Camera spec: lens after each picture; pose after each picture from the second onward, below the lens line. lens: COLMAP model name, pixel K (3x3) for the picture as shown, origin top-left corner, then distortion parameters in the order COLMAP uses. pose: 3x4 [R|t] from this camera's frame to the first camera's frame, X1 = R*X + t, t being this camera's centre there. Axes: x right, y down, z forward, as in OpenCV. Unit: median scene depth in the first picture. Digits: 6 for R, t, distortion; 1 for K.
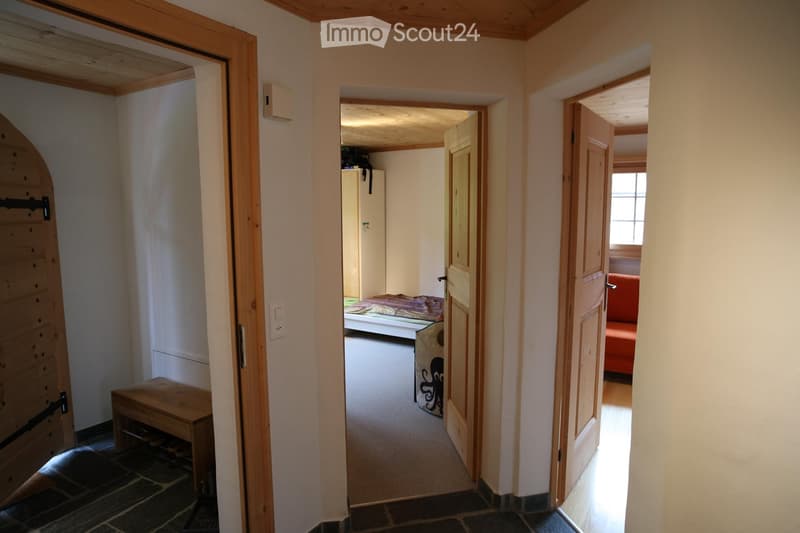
lens RADIAL K [[480.5, 0, 399.8], [0, 480.5, 265.0], [0, 0, 1]] dist [-0.076465, 0.059105]
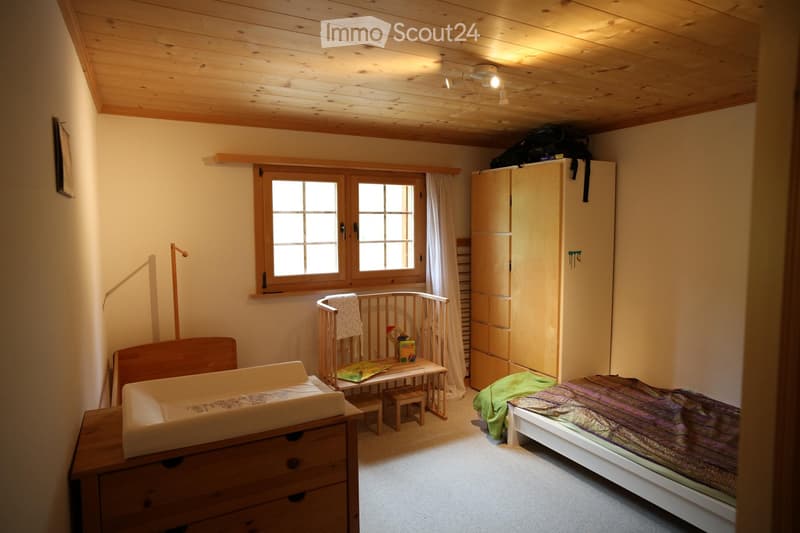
lens RADIAL K [[480.5, 0, 402.2], [0, 480.5, 266.8], [0, 0, 1]] dist [-0.076465, 0.059105]
pose [[0.869785, 0.039767, -0.491825, 0.032250], [-0.054725, 0.998372, -0.016055, -0.048819], [0.490386, 0.040880, 0.870546, 0.395864]]
